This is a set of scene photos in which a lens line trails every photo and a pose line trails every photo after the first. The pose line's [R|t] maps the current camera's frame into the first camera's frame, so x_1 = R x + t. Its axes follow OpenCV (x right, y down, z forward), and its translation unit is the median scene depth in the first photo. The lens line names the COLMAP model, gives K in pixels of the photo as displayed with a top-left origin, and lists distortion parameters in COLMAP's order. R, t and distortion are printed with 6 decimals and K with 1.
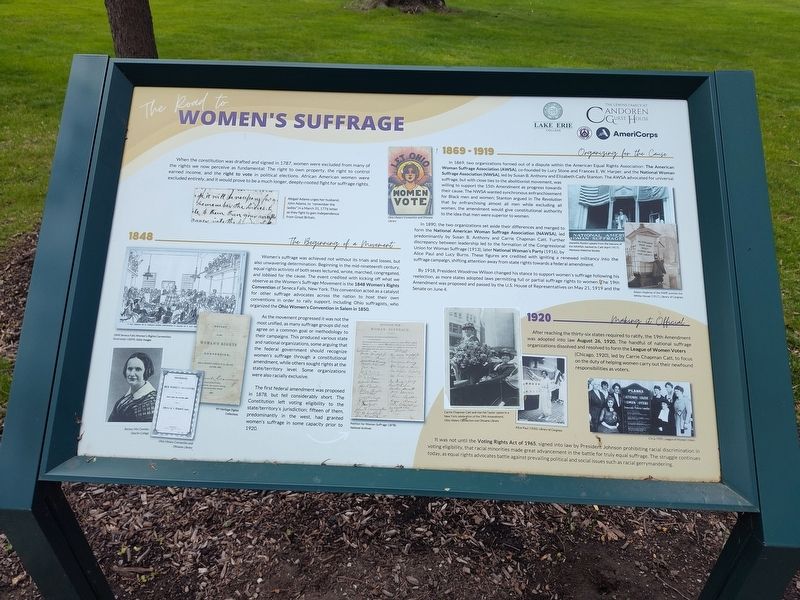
lens RADIAL K [[542.4, 0, 400.0], [0, 542.4, 300.0], [0, 0, 1]] dist [0.051029, 0.000156]
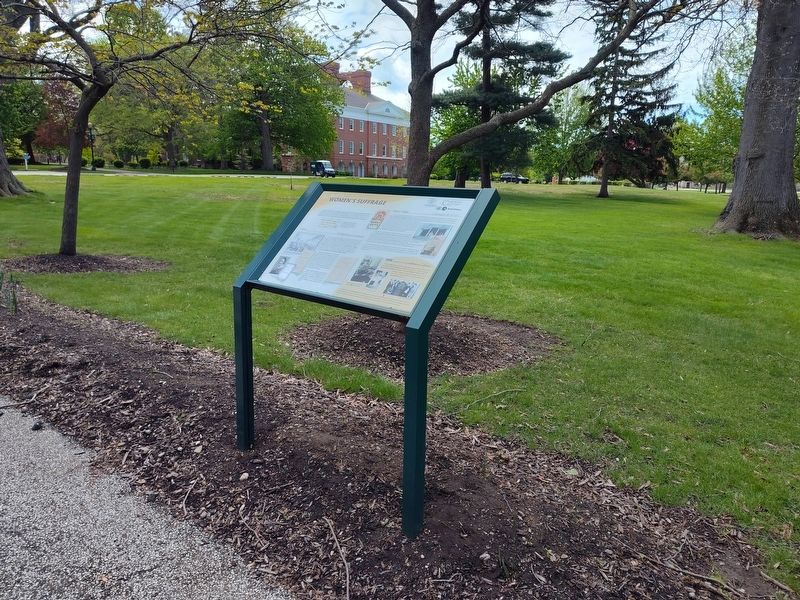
lens RADIAL K [[542.4, 0, 400.0], [0, 542.4, 300.0], [0, 0, 1]] dist [0.051029, 0.000156]
pose [[0.815459, 0.143163, -0.560831, 1.864099], [-0.330416, 0.910681, -0.247963, 0.877877], [0.475239, 0.387511, 0.789926, -1.075133]]
